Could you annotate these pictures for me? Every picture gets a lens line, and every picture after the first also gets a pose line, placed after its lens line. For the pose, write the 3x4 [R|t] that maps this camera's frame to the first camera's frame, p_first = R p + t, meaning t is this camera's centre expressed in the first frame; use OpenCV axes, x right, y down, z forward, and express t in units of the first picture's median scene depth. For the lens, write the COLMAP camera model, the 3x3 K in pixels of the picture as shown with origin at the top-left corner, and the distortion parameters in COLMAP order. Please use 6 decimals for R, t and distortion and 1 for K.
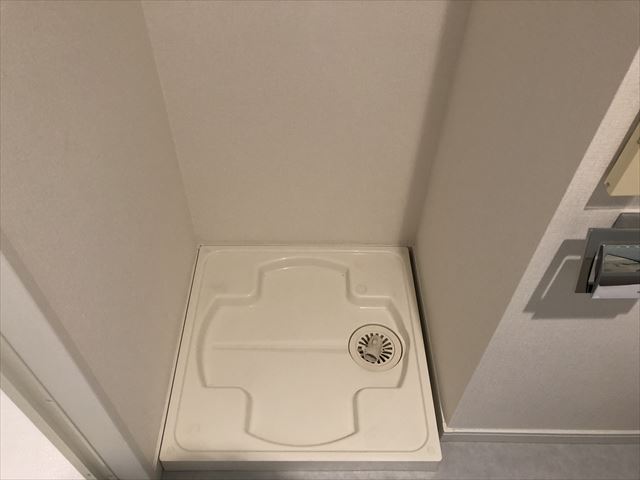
lens RADIAL K [[522.8, 0, 319.3], [0, 522.8, 240.3], [0, 0, 1]] dist [0.011906, 0.001634]
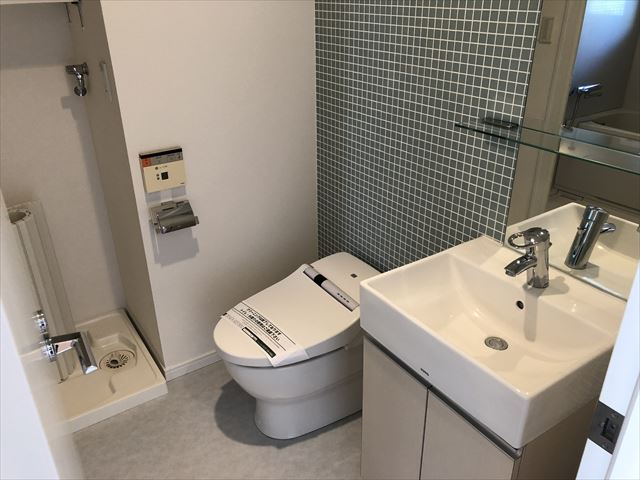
lens RADIAL K [[522.8, 0, 321.7], [0, 522.8, 240.8], [0, 0, 1]] dist [0.011906, 0.001634]
pose [[0.836651, -0.265107, 0.479305, -0.041618], [0.427125, 0.863590, -0.267910, 0.590092], [-0.342898, 0.428870, 0.835758, -0.725048]]
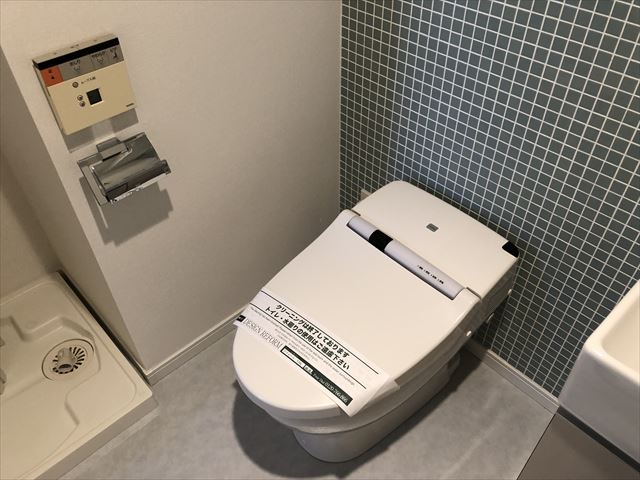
lens RADIAL K [[522.8, 0, 318.7], [0, 522.8, 240.8], [0, 0, 1]] dist [0.011906, 0.001634]
pose [[0.738256, -0.490809, 0.462694, 0.108597], [0.525773, 0.848429, 0.061080, 0.204303], [-0.422541, 0.198179, 0.884412, -0.255152]]
